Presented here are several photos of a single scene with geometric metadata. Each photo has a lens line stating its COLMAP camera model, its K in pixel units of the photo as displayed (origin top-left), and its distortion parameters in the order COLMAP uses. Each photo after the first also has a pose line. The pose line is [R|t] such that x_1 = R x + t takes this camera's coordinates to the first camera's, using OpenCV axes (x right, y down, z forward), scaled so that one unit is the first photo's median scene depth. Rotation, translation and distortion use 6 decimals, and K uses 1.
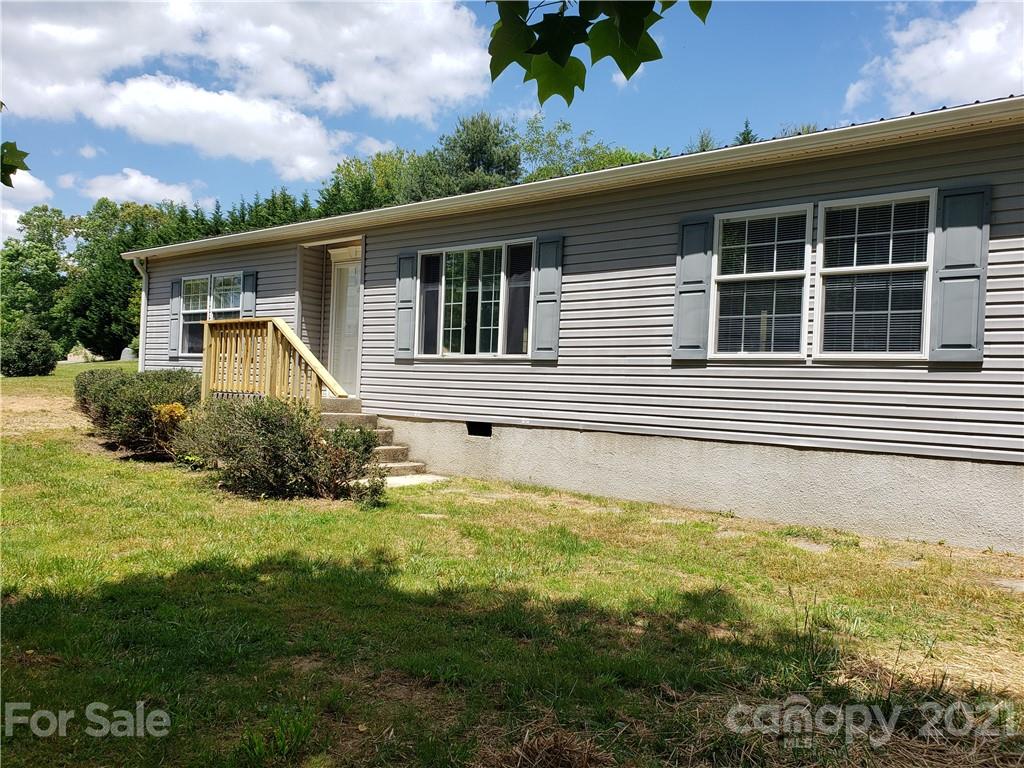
lens RADIAL K [[781.4, 0, 514.8], [0, 781.4, 390.9], [0, 0, 1]] dist [0.007763, 0.003787]
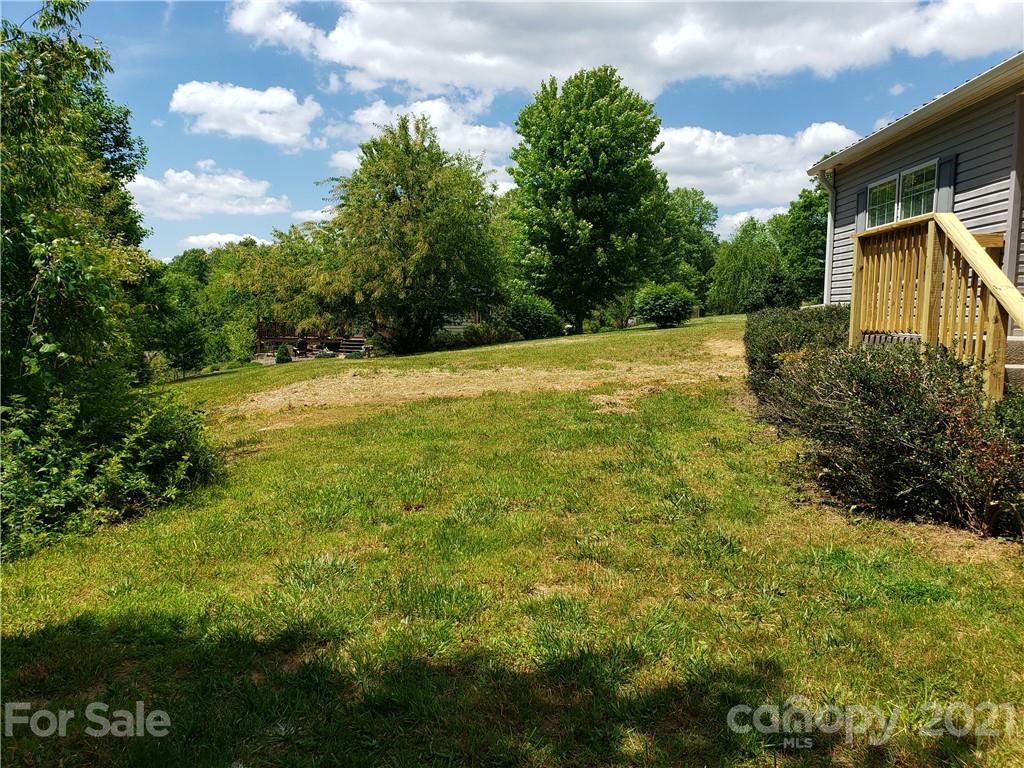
lens RADIAL K [[781.4, 0, 514.8], [0, 781.4, 390.9], [0, 0, 1]] dist [0.007763, 0.003787]
pose [[0.571781, 0.038858, -0.819486, 0.015066], [0.025669, 0.997541, 0.065211, -0.002769], [0.820005, -0.058322, 0.569377, 0.289317]]
